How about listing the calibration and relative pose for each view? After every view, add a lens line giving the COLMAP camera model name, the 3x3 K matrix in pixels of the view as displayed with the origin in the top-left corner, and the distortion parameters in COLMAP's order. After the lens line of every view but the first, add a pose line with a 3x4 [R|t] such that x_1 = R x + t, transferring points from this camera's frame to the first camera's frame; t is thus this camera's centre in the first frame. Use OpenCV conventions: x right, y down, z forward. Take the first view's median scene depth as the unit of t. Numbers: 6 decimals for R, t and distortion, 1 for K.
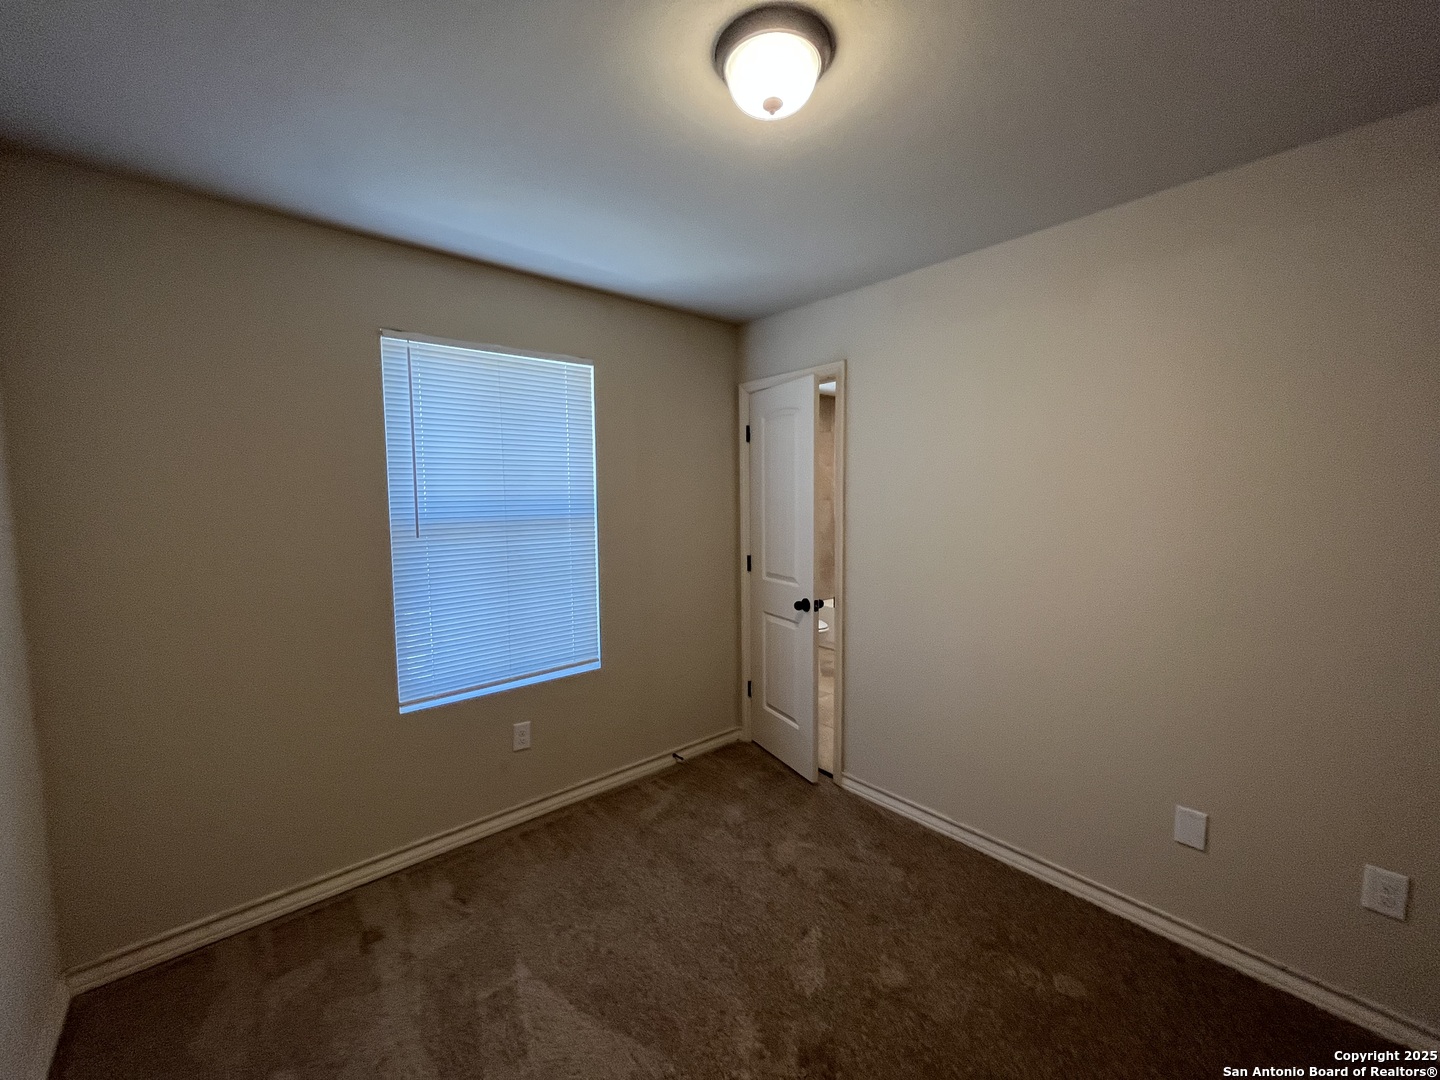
lens RADIAL K [[578.9, 0, 722.1], [0, 578.9, 539.1], [0, 0, 1]] dist [-0.001053, -0.000934]
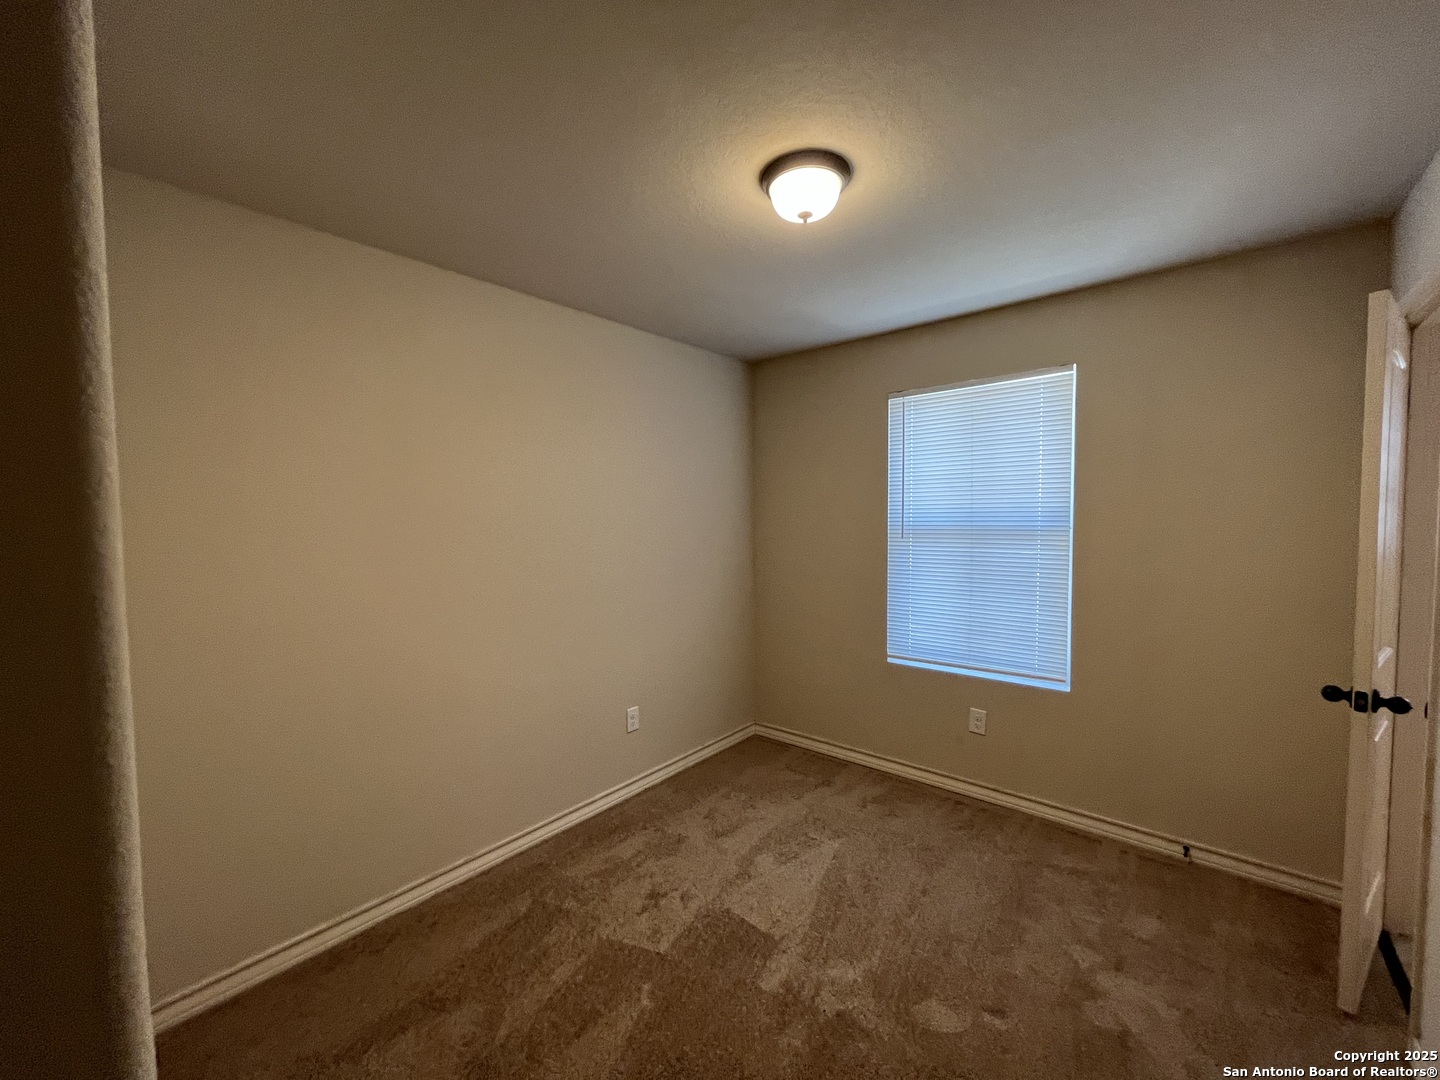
lens RADIAL K [[578.9, 0, 716.9], [0, 578.9, 538.3], [0, 0, 1]] dist [-0.001053, -0.000934]
pose [[0.151213, 0.051130, -0.987178, 0.687784], [-0.066582, 0.996920, 0.041436, -0.027832], [0.986256, 0.059463, 0.154151, 0.315141]]
